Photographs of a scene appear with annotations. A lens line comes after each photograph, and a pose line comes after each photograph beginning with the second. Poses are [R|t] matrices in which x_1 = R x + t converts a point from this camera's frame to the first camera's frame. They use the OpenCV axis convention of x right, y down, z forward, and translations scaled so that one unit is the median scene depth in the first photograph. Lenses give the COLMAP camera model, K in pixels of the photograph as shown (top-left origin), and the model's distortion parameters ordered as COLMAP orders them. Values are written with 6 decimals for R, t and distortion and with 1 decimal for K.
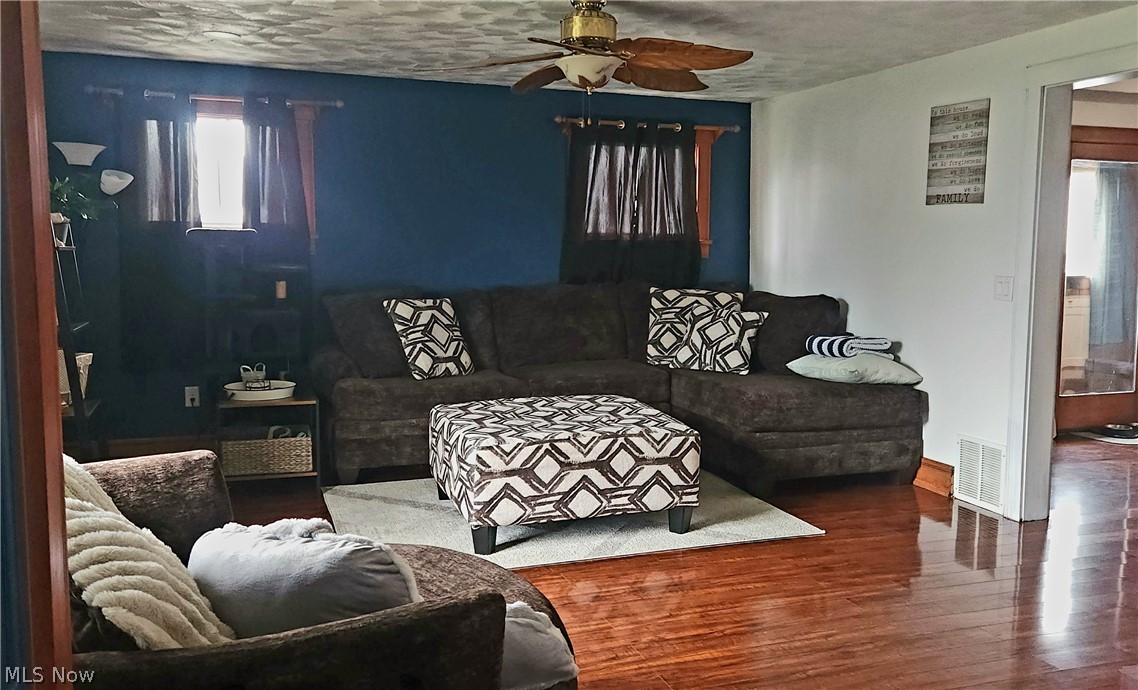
lens RADIAL K [[1040.0, 0, 575.9], [0, 1040.0, 344.7], [0, 0, 1]] dist [0.080859, 0.000000]
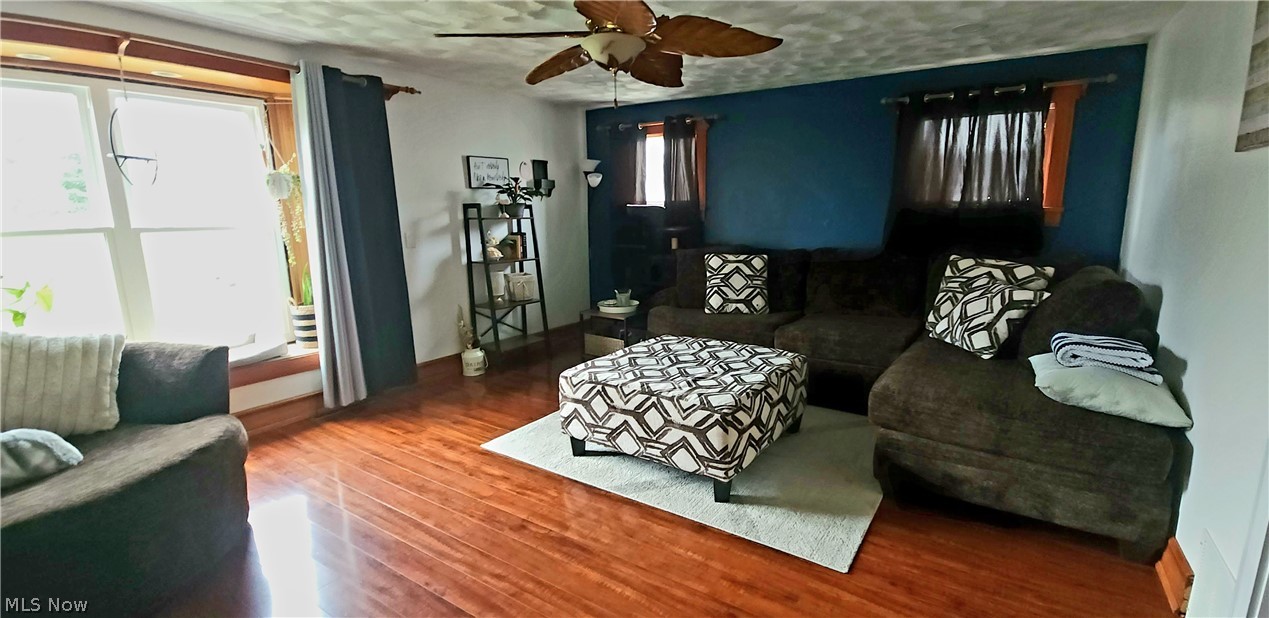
lens RADIAL K [[535.5, 0, 662.7], [0, 535.5, 309.0], [0, 0, 1]] dist [0.001749, -0.002071]
pose [[0.603453, 0.138684, -0.785246, 0.431350], [-0.067118, 0.990099, 0.123284, -0.064828], [0.794569, -0.021692, 0.606787, 0.603467]]
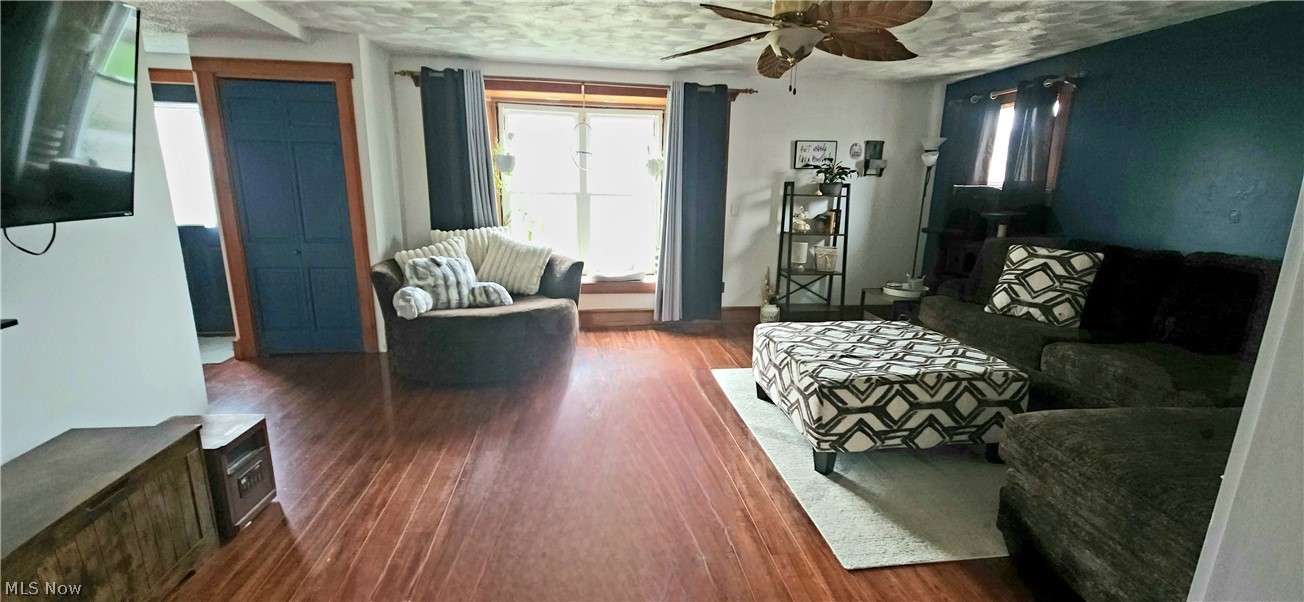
lens RADIAL K [[514.2, 0, 657.0], [0, 514.2, 299.6], [0, 0, 1]] dist [0.005733, -0.001819]
pose [[-0.215863, 0.198091, -0.956119, 0.568798], [-0.112384, 0.967657, 0.225854, -0.082208], [0.969934, 0.156206, -0.186619, 0.860686]]
